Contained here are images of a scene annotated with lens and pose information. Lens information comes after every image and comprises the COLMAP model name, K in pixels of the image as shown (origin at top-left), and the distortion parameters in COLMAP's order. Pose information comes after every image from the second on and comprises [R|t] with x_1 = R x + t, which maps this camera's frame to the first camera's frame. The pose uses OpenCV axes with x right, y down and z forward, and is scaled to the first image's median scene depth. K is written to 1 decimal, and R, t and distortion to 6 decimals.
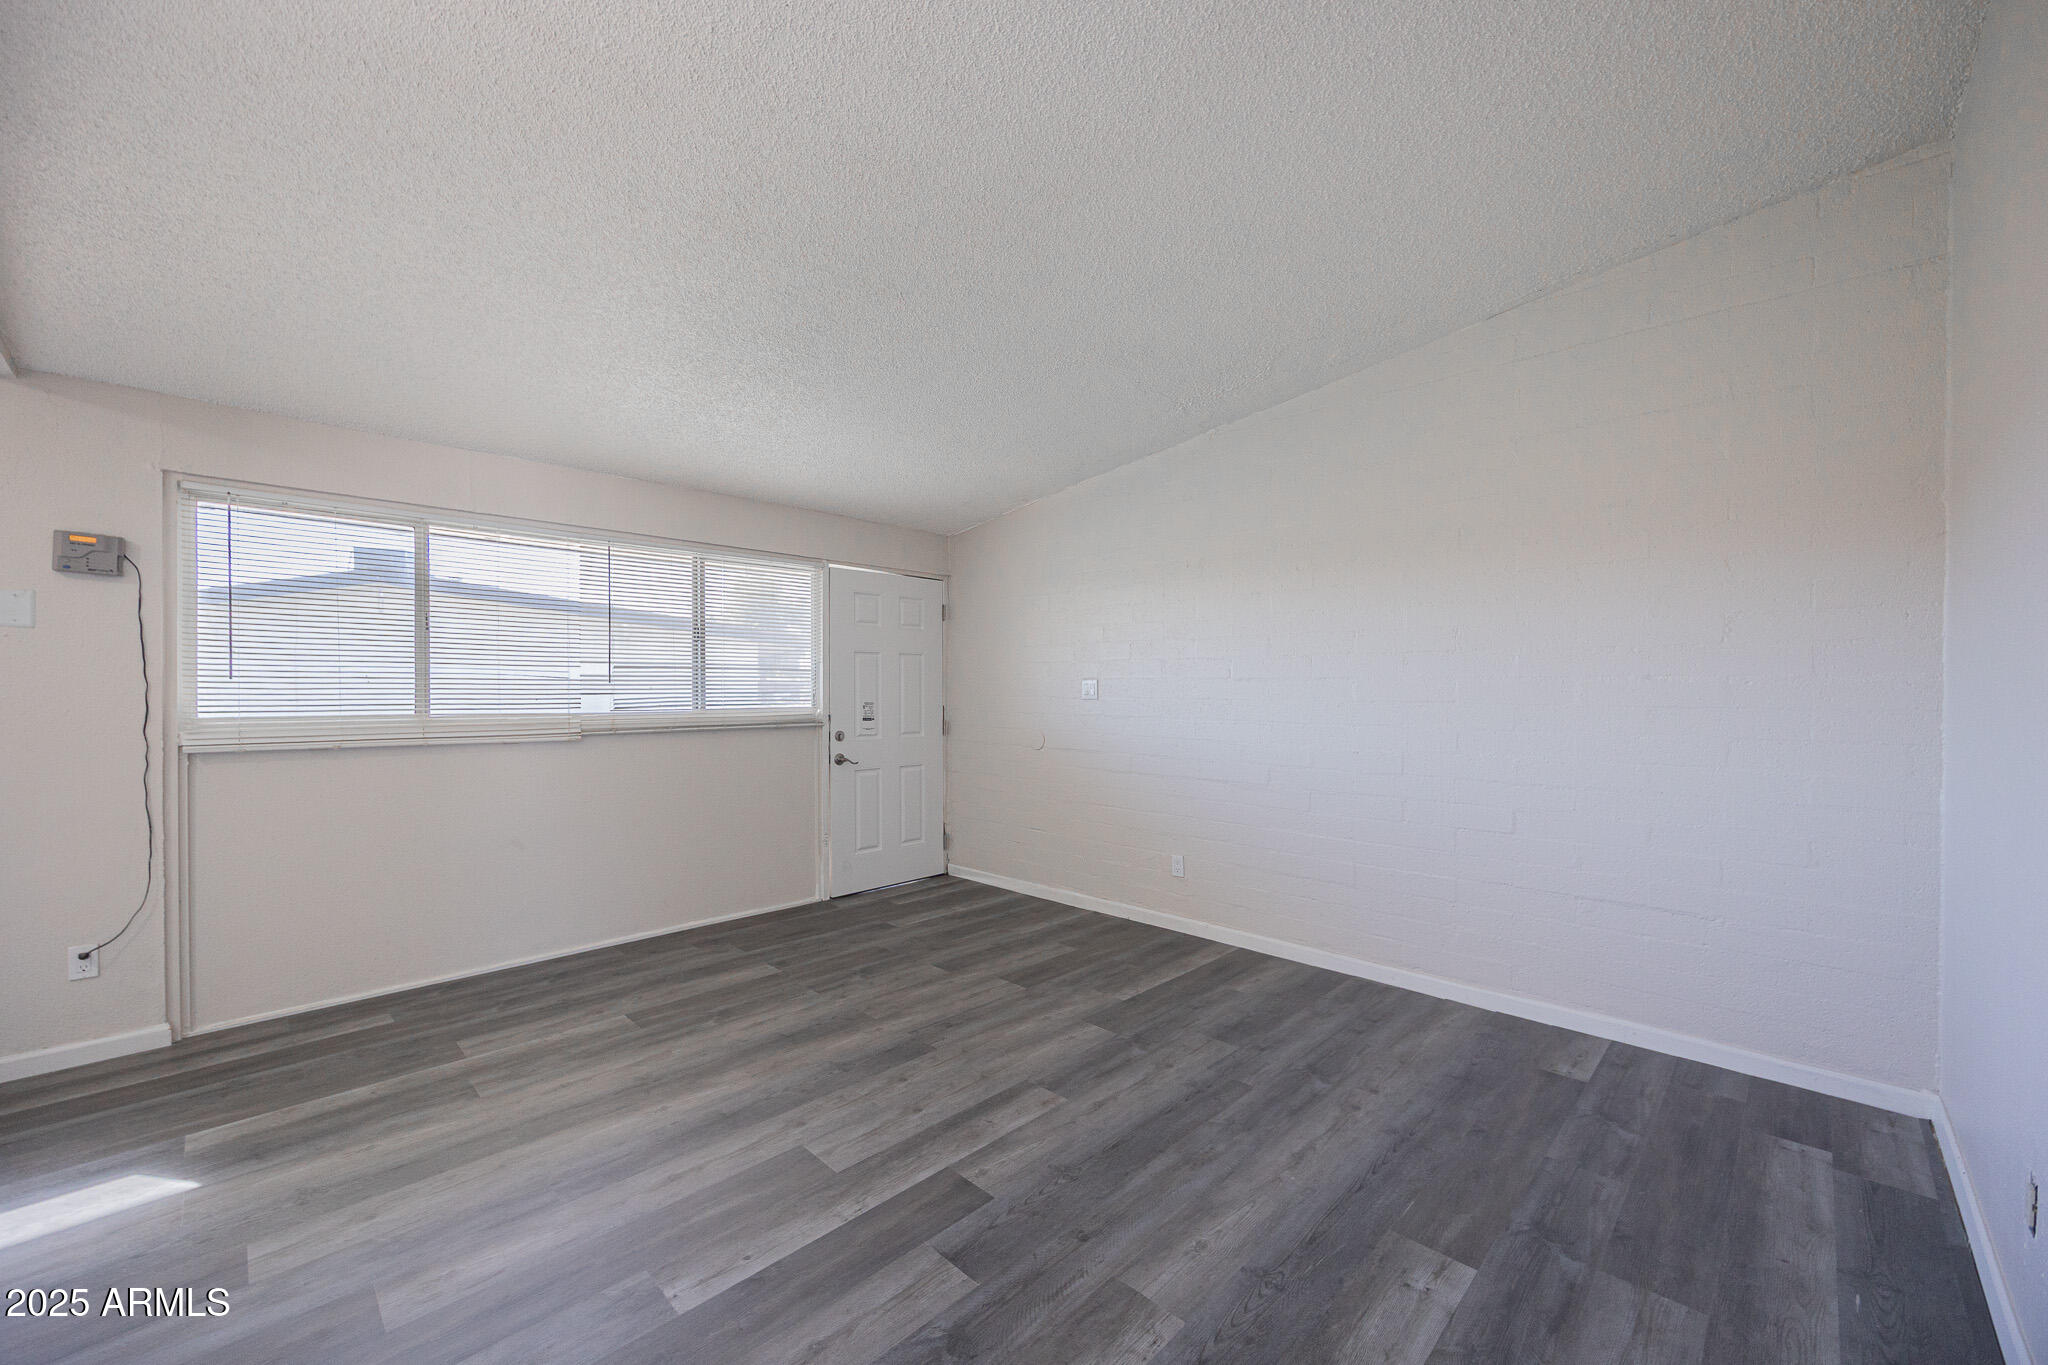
lens RADIAL K [[789.9, 0, 967.4], [0, 789.9, 689.4], [0, 0, 1]] dist [-0.000065, 0.000043]
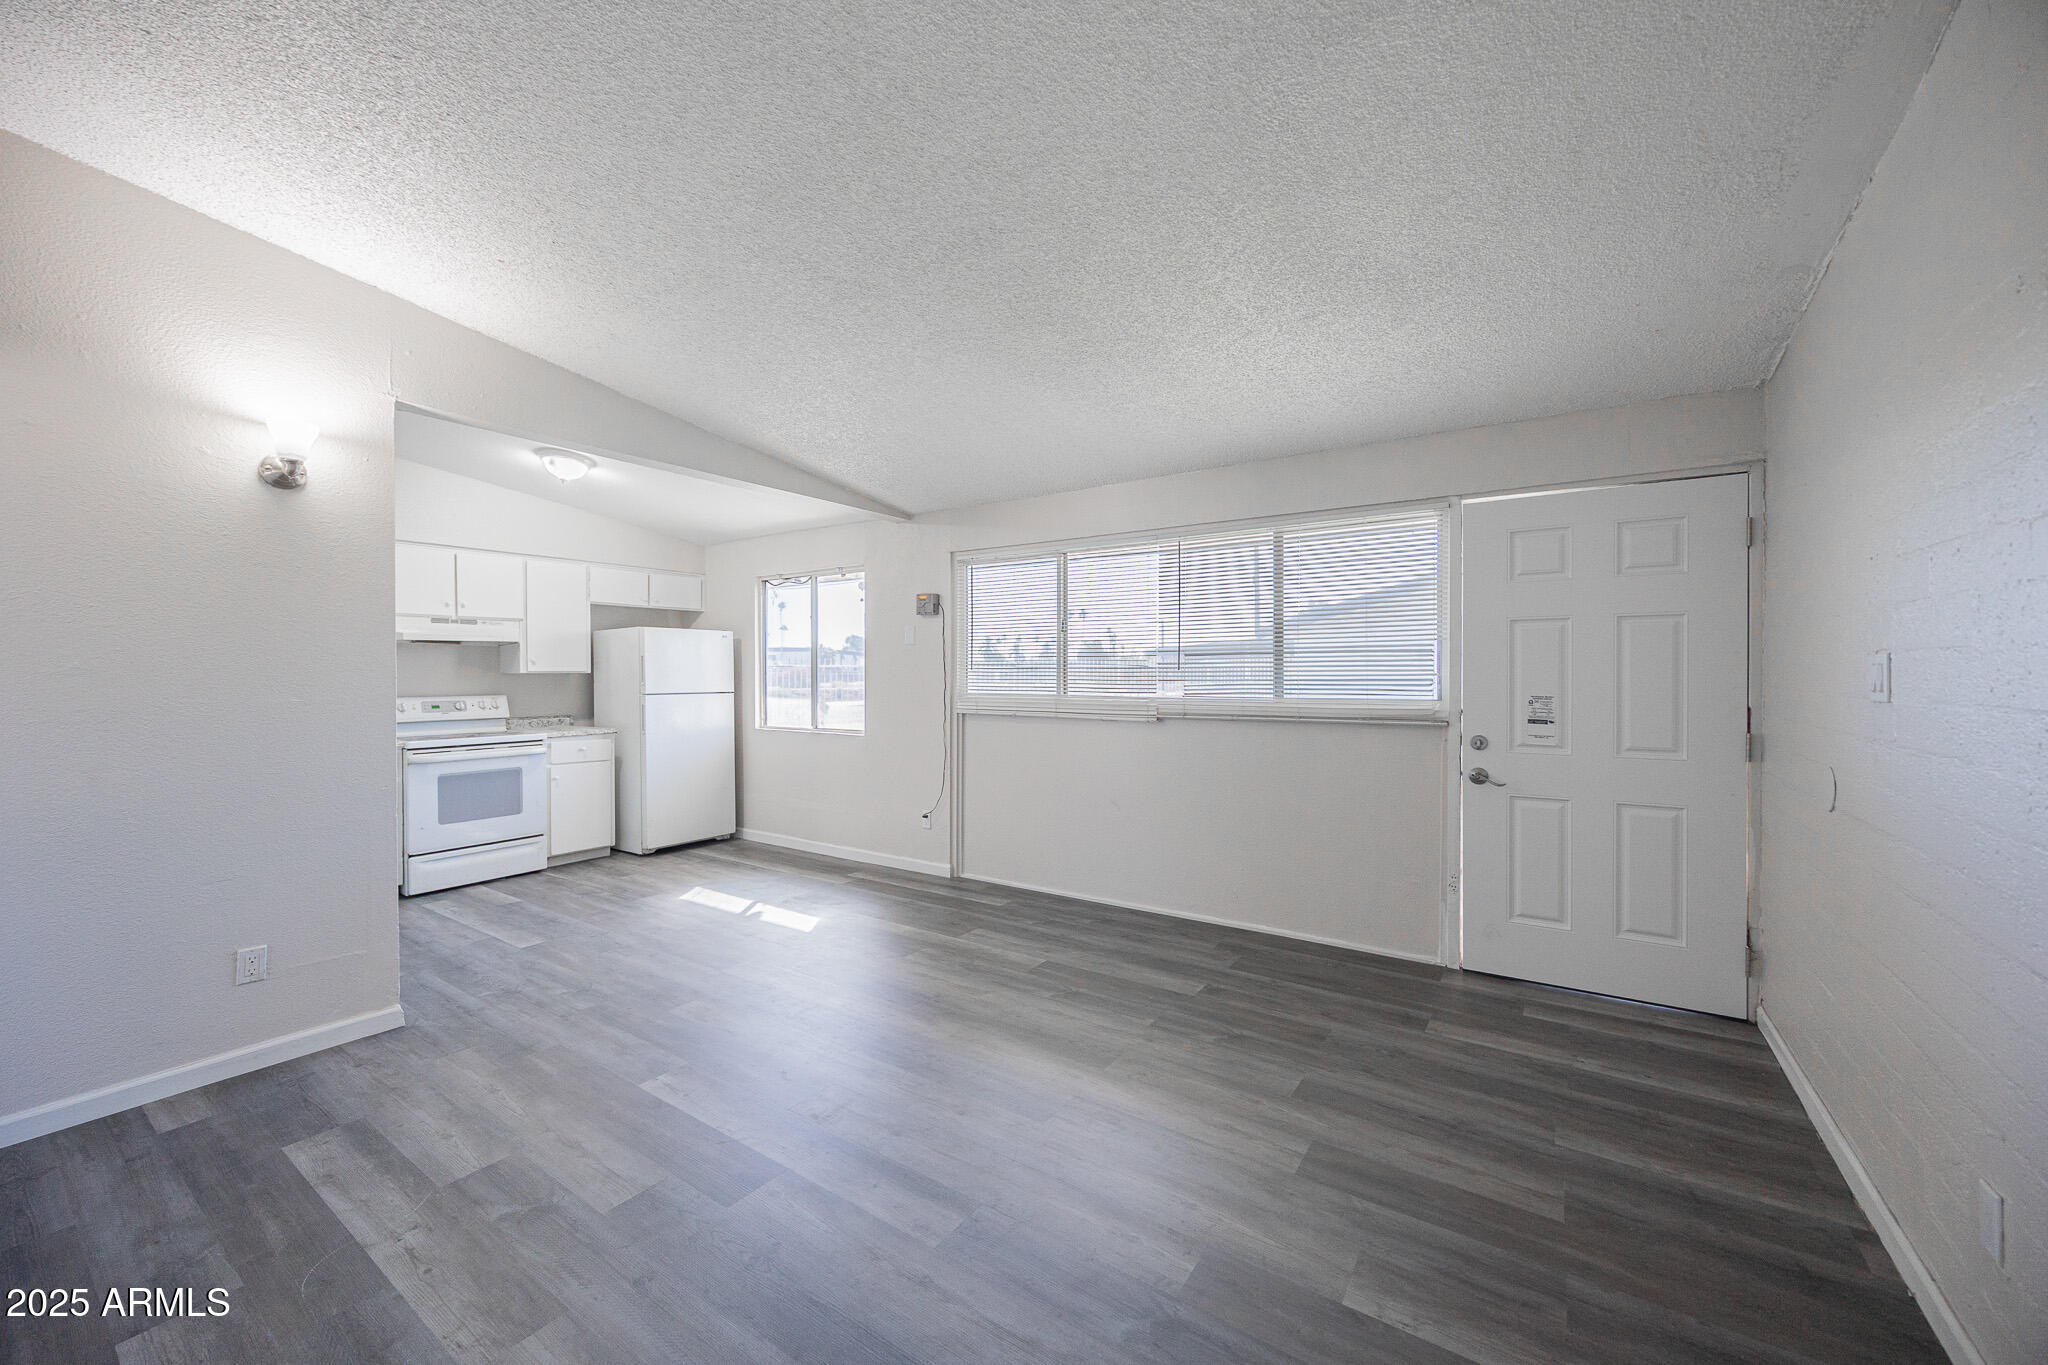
lens RADIAL K [[770.4, 0, 1028.4], [0, 770.4, 672.9], [0, 0, 1]] dist [-0.001281, -0.000059]
pose [[0.222493, -0.000445, -0.974934, 0.665511], [0.002585, 0.999997, 0.000133, -0.006609], [0.974931, -0.002550, 0.222493, 0.739580]]
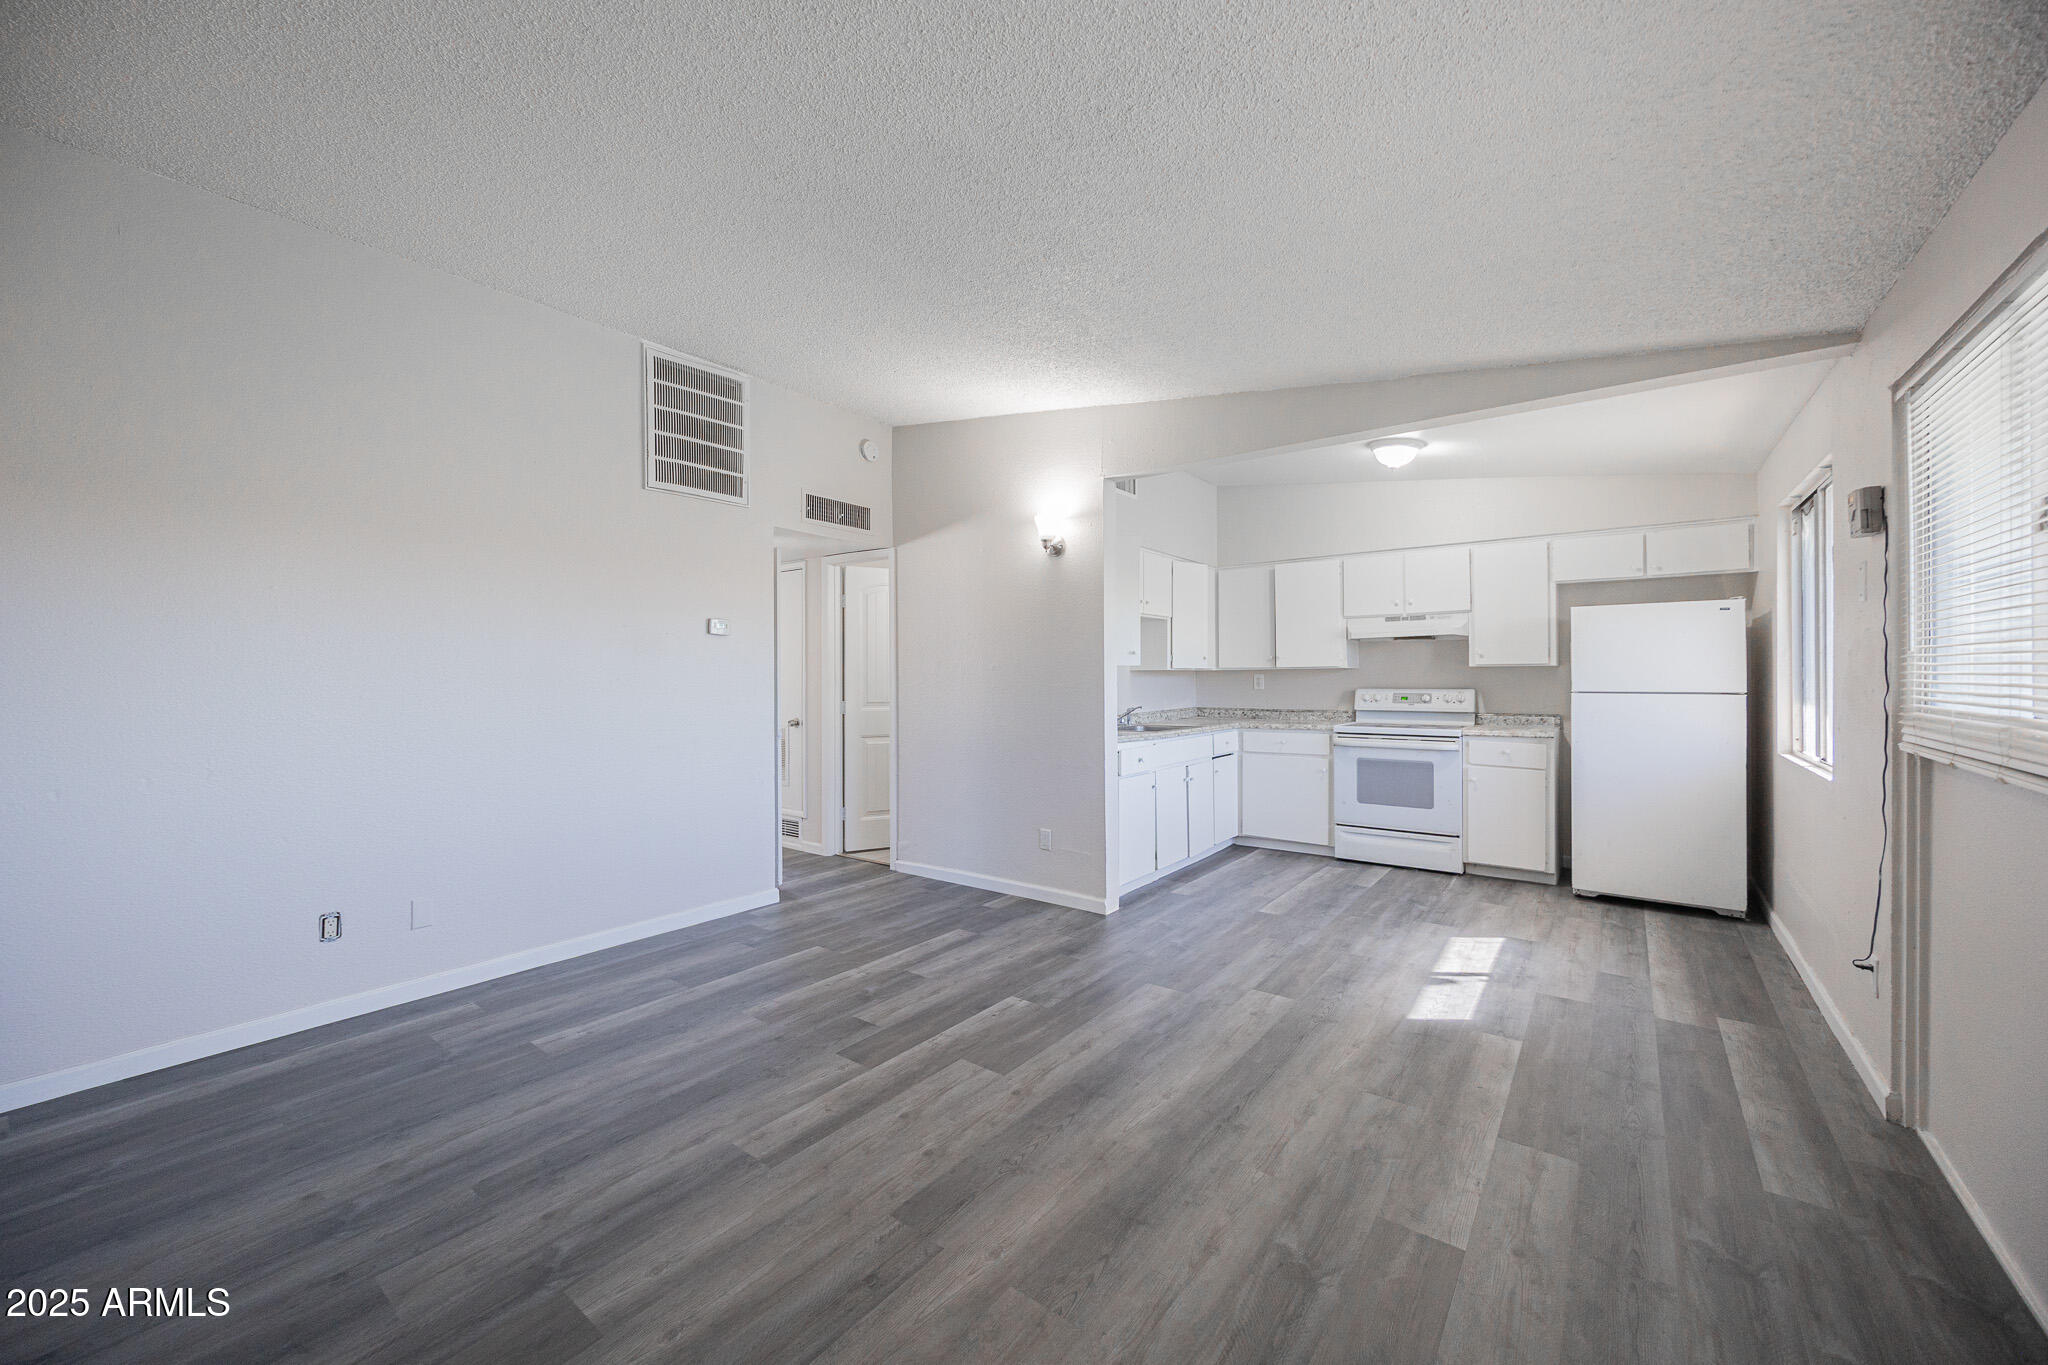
lens RADIAL K [[792.0, 0, 1024.6], [0, 792.0, 677.4], [0, 0, 1]] dist [-0.001366, -0.000055]
pose [[-0.985014, 0.006484, -0.172354, -0.035014], [0.005967, 0.999976, 0.003520, 0.002920], [0.172372, 0.002439, -0.985029, 1.525999]]
